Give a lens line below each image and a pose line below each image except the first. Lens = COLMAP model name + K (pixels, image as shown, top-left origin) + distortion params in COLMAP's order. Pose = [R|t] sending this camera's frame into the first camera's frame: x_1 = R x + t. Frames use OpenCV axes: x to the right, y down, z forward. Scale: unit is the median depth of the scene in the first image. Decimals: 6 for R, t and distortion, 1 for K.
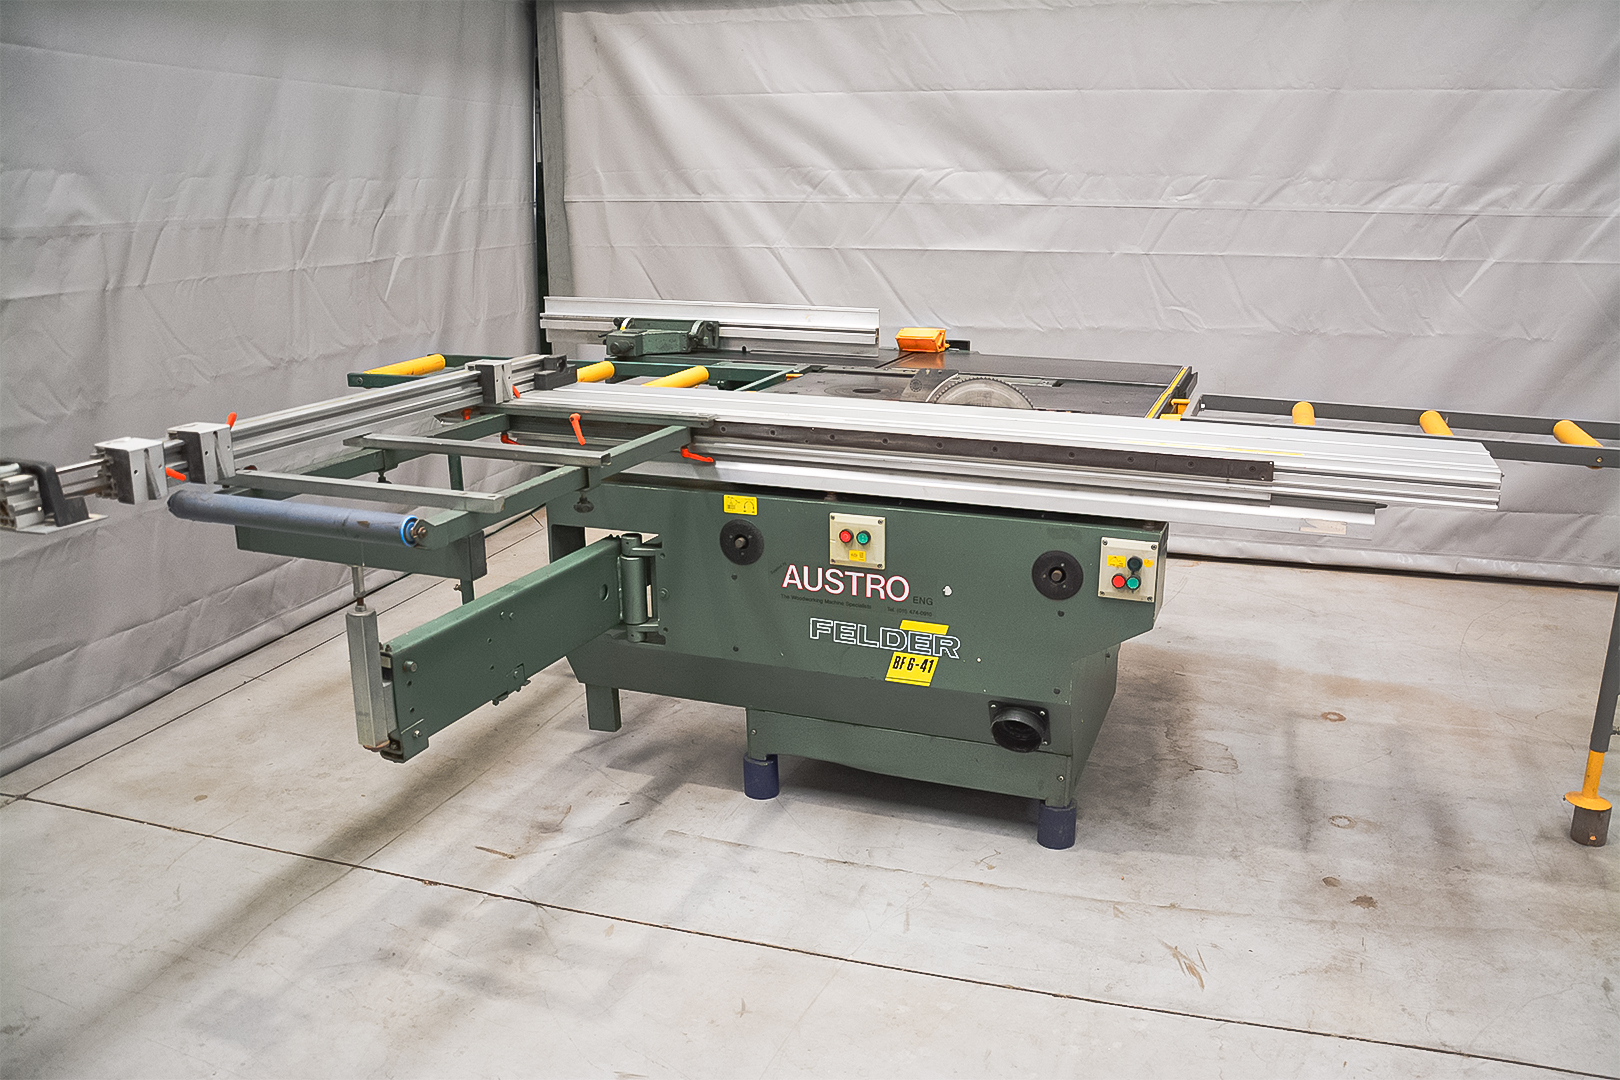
lens RADIAL K [[1275.3, 0, 835.2], [0, 1275.3, 537.3], [0, 0, 1]] dist [-0.155794, 0.129516]
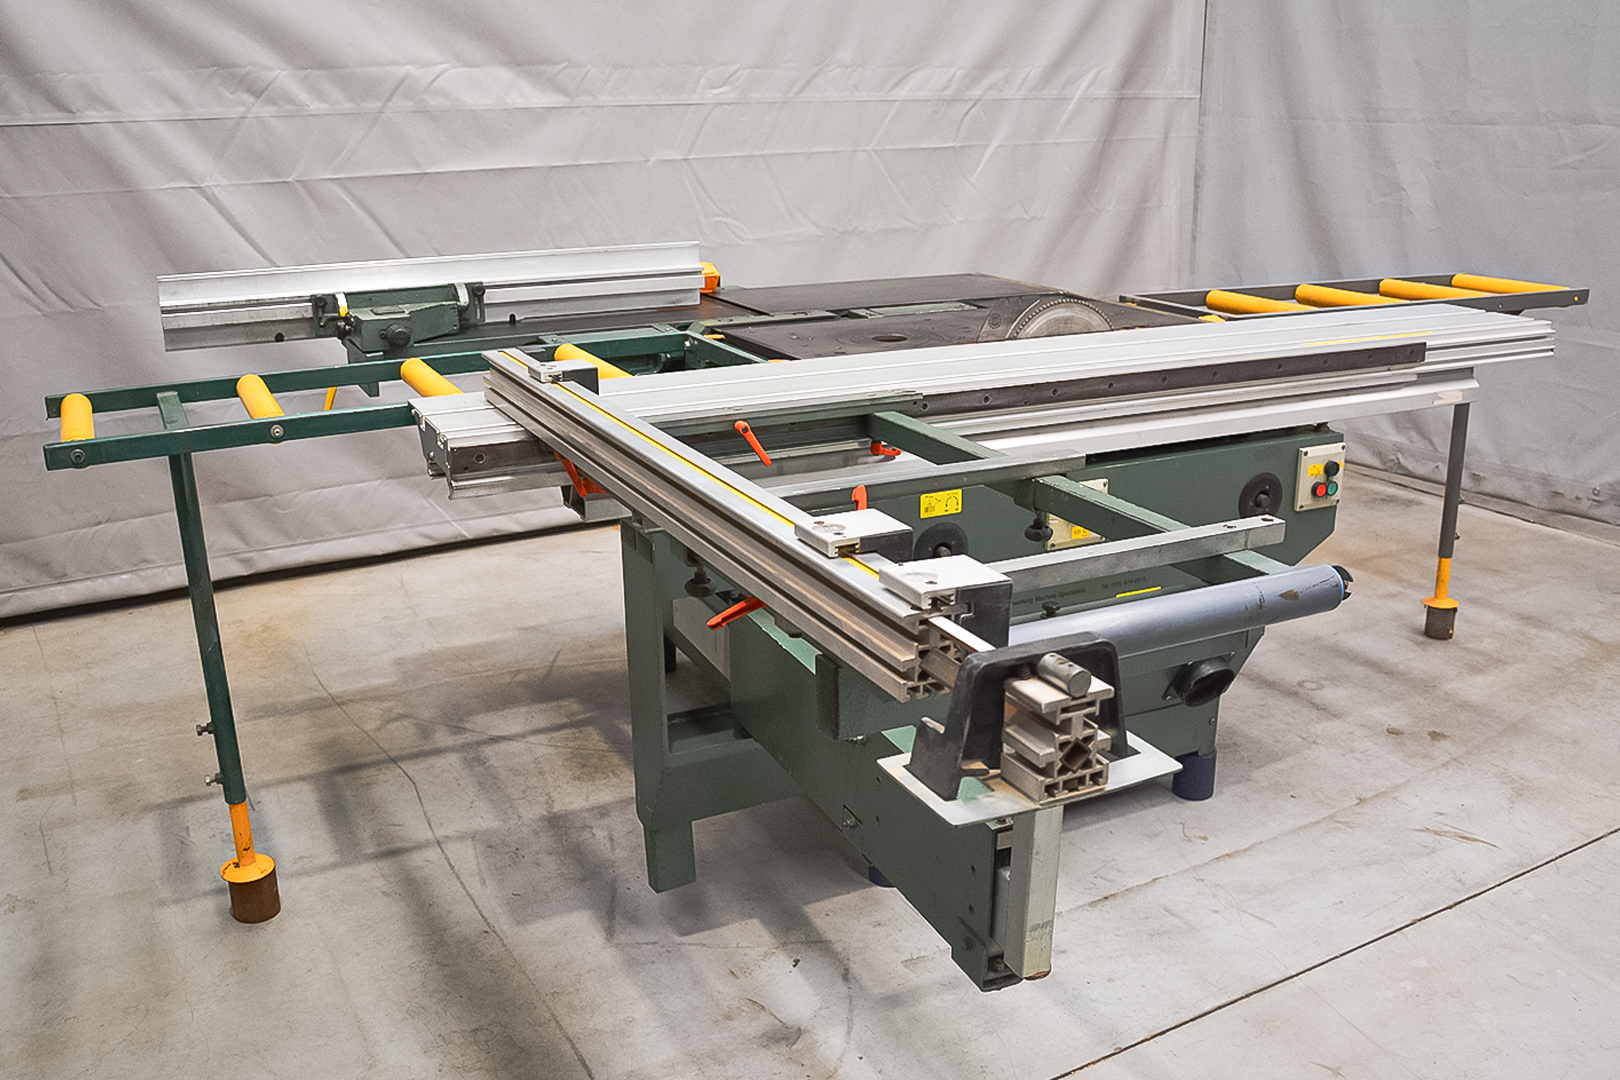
lens RADIAL K [[1447.5, 0, 790.6], [0, 1447.5, 541.8], [0, 0, 1]] dist [-0.161094, 0.133210]
pose [[0.700023, -0.225145, 0.677701, -0.600432], [0.203126, 0.972576, 0.113292, -0.098798], [-0.684623, 0.058351, 0.726558, 0.375683]]
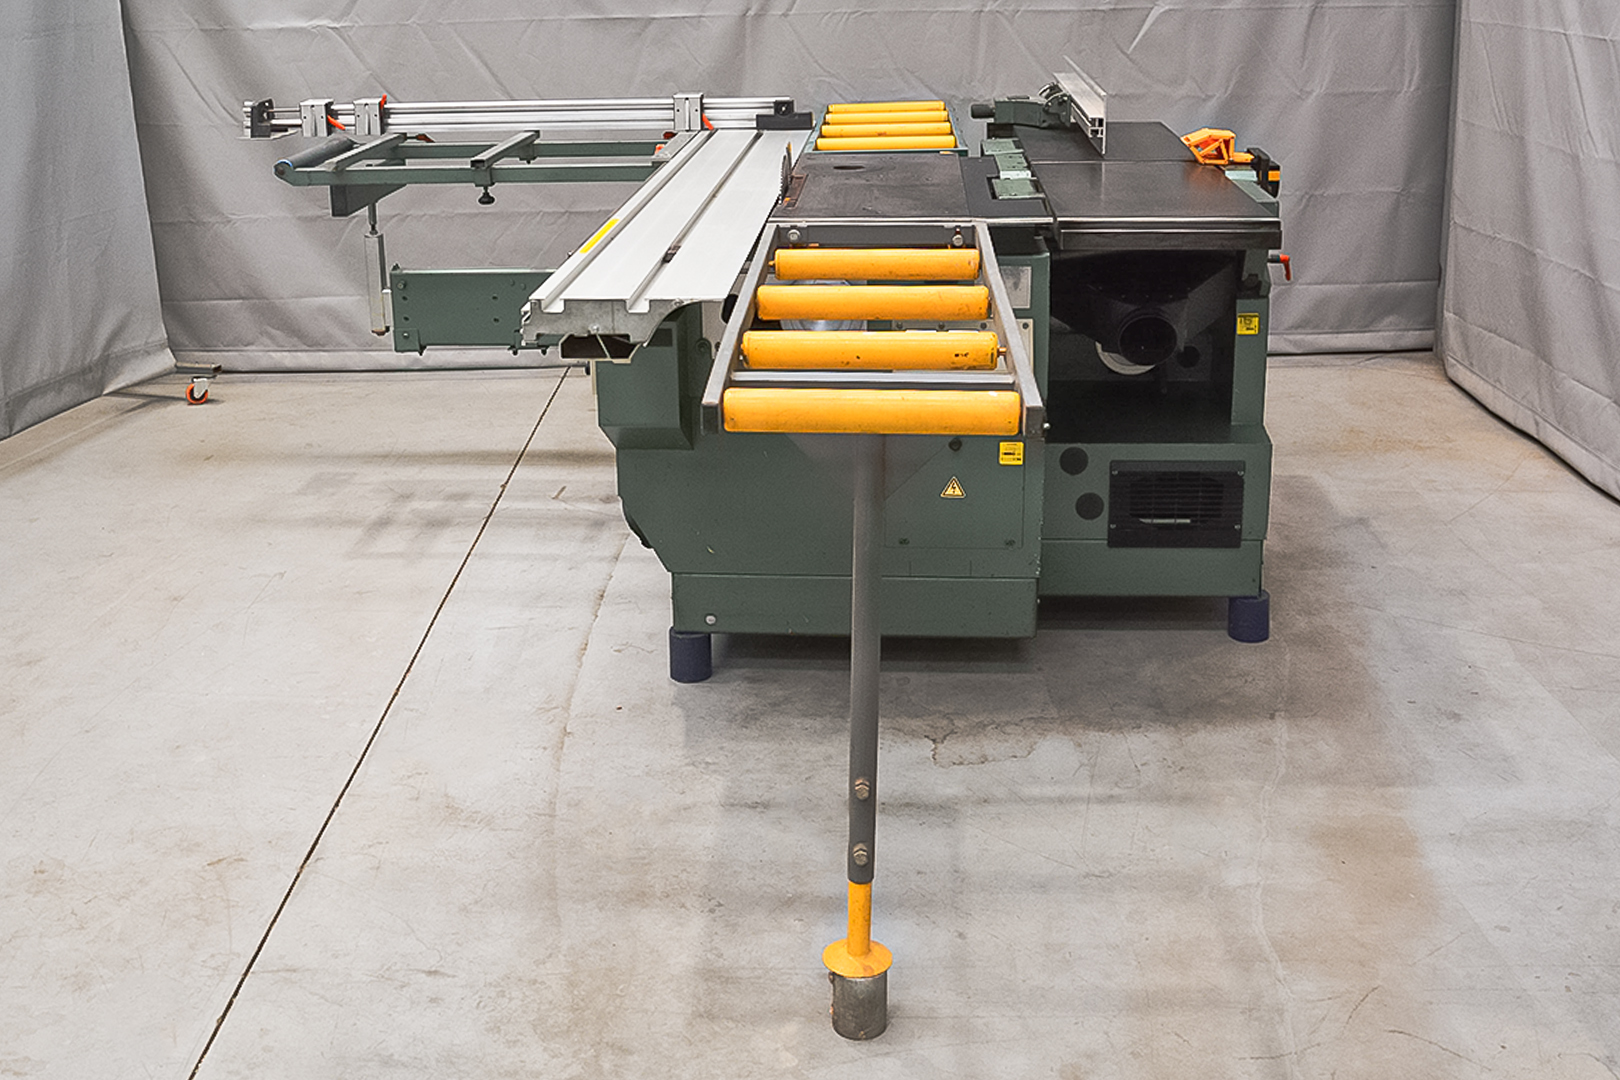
lens RADIAL K [[1757.1, 0, 750.2], [0, 1757.1, 372.7], [0, 0, 1]] dist [-0.164519, 0.134518]
pose [[0.256138, 0.230658, -0.938717, 1.120924], [-0.238038, 0.956259, 0.170017, -0.158404], [0.936873, 0.179902, 0.299840, 0.545229]]
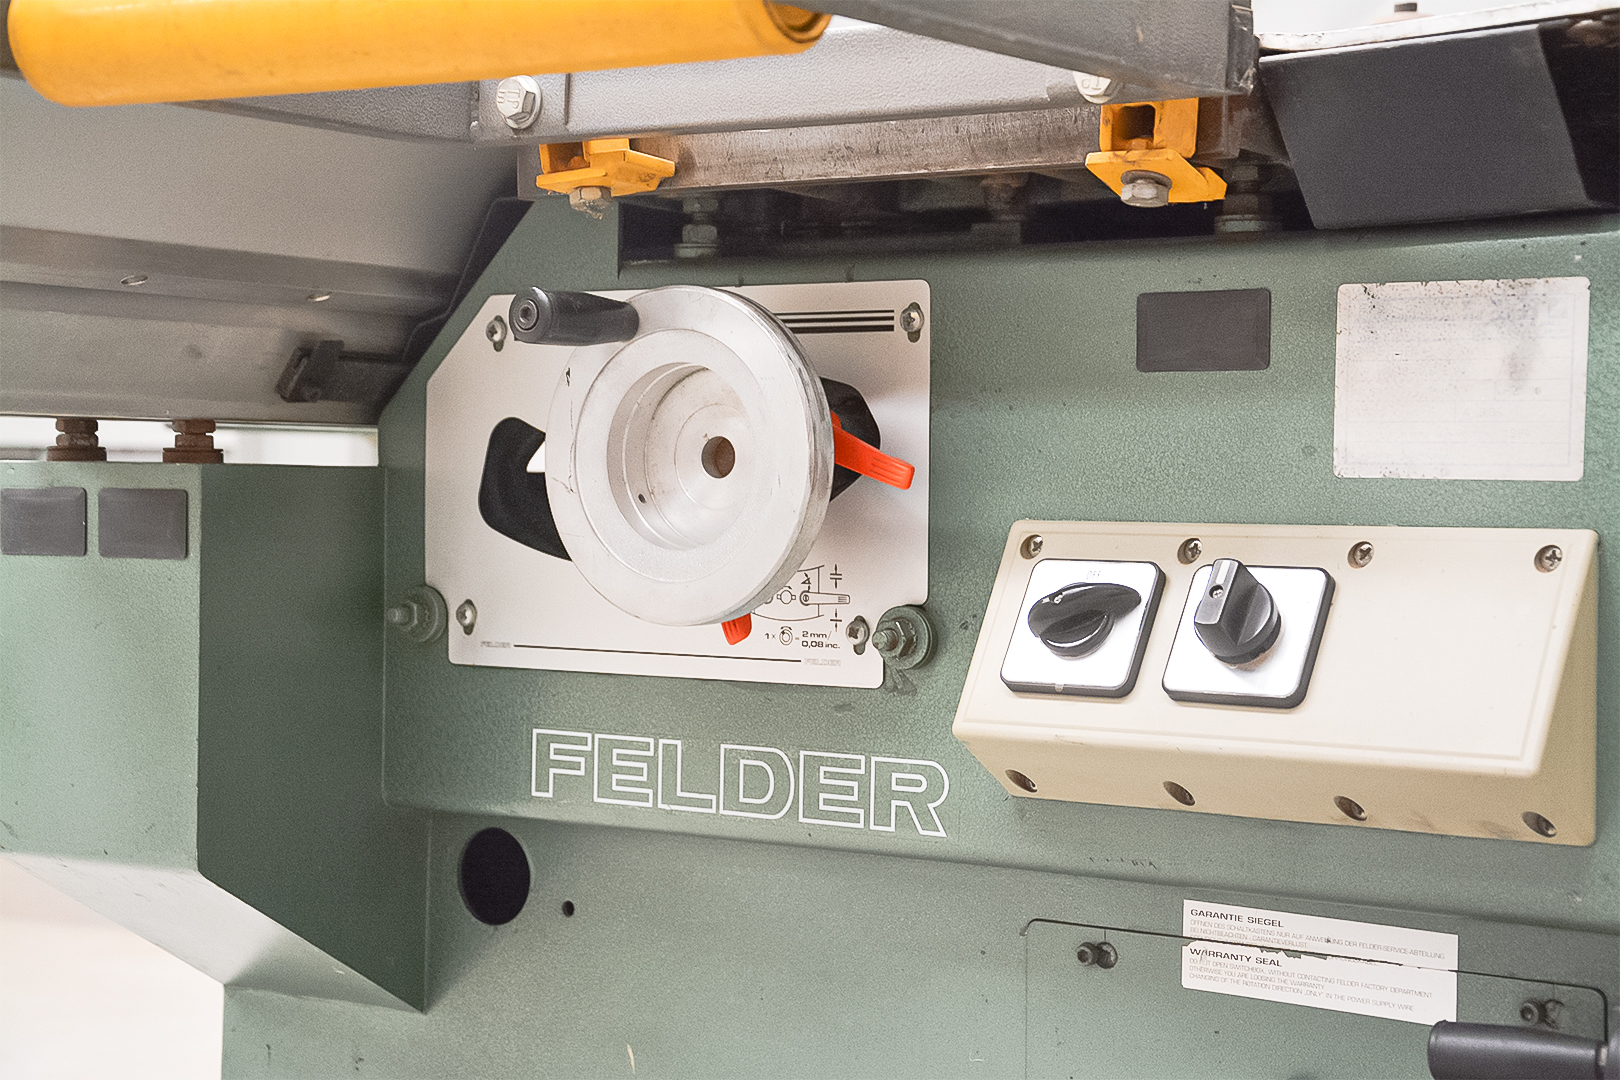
lens RADIAL K [[2892.9, 0, 809.0], [0, 2892.9, 546.1], [0, 0, 1]] dist [0.196162, 0.310675]
pose [[-0.262005, 0.018031, -0.964898, 0.596402], [-0.266748, 0.959521, 0.090363, -0.063777], [0.927469, 0.281060, -0.246589, 0.979111]]
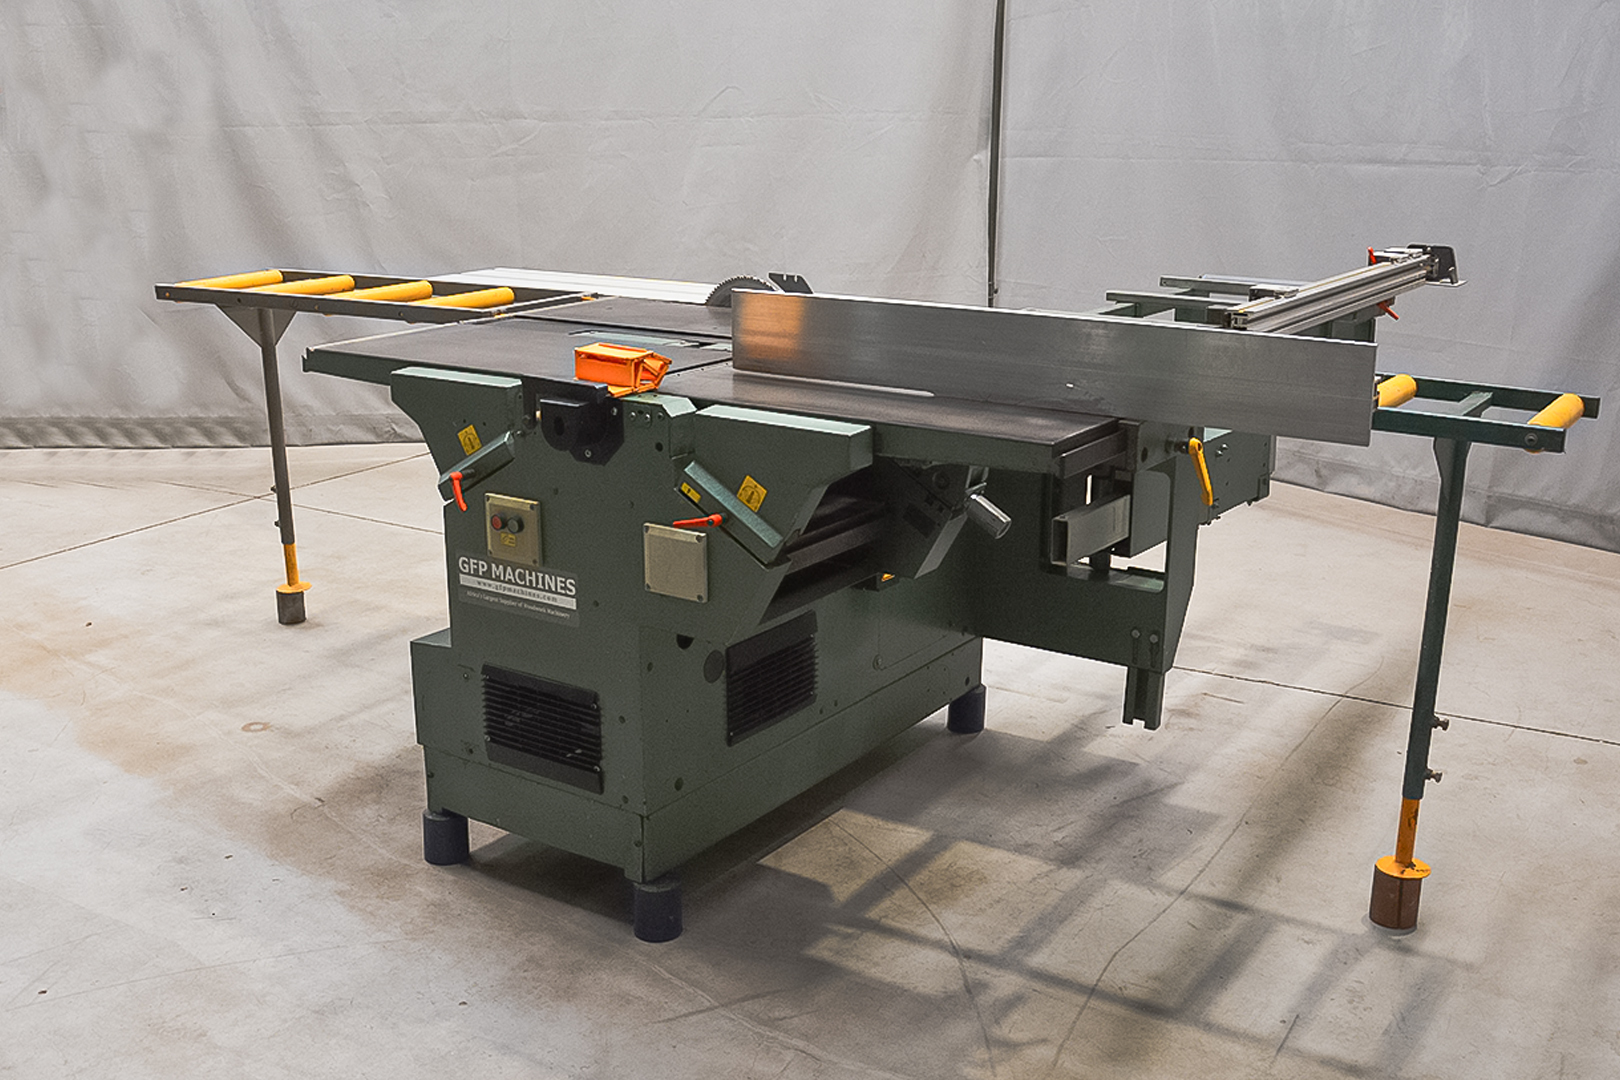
lens RADIAL K [[1679.1, 0, 828.1], [0, 1679.1, 546.7], [0, 0, 1]] dist [-0.147354, 0.097416]
pose [[-0.972316, -0.067843, 0.223602, -0.213297], [0.057526, 0.857973, 0.510464, -0.519923], [-0.226476, 0.509195, -0.830318, 1.862763]]
